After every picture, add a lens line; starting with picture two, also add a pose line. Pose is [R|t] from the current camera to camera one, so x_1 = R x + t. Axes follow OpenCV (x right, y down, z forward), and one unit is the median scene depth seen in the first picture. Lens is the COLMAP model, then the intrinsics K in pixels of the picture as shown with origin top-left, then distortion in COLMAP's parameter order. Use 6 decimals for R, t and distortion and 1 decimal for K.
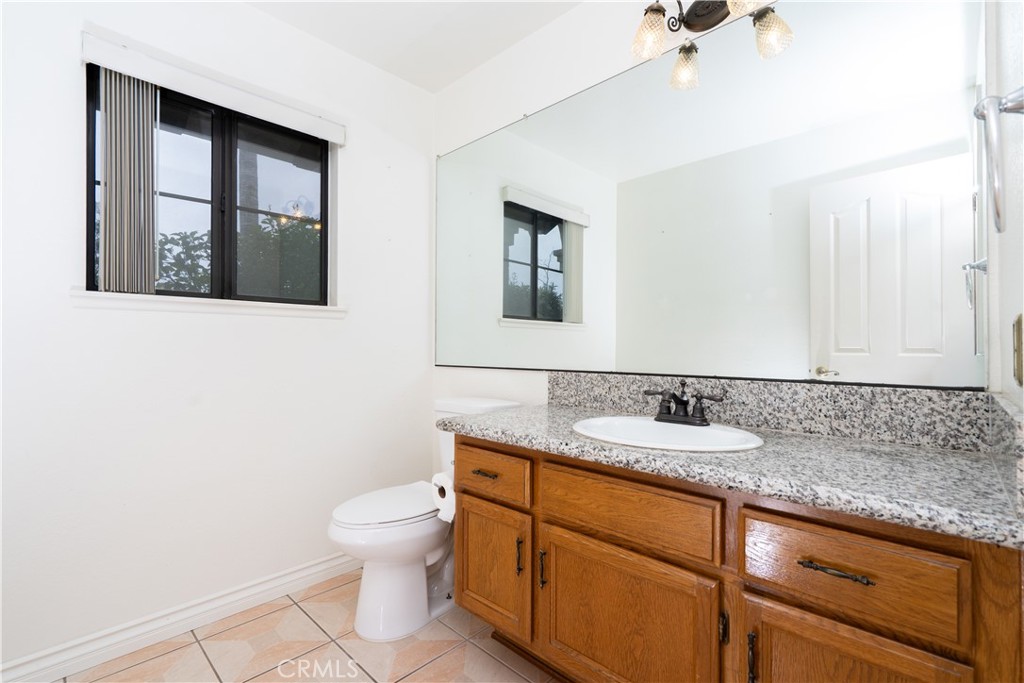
lens RADIAL K [[461.0, 0, 512.0], [0, 461.0, 341.5], [0, 0, 1]] dist [-0.000195, 0.000617]
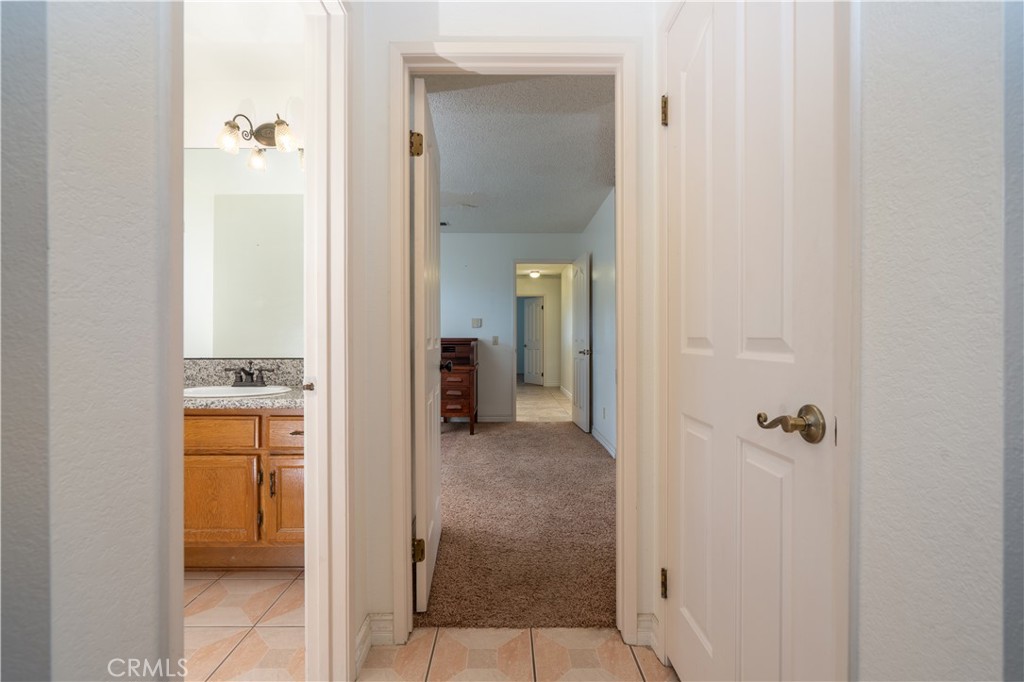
lens RADIAL K [[461.0, 0, 512.0], [0, 461.0, 341.0], [0, 0, 1]] dist [-0.000195, 0.000617]
pose [[0.711897, -0.004739, 0.702268, -0.122126], [-0.005907, 0.999901, 0.012736, -0.013149], [-0.702259, -0.013215, 0.711799, -0.833911]]
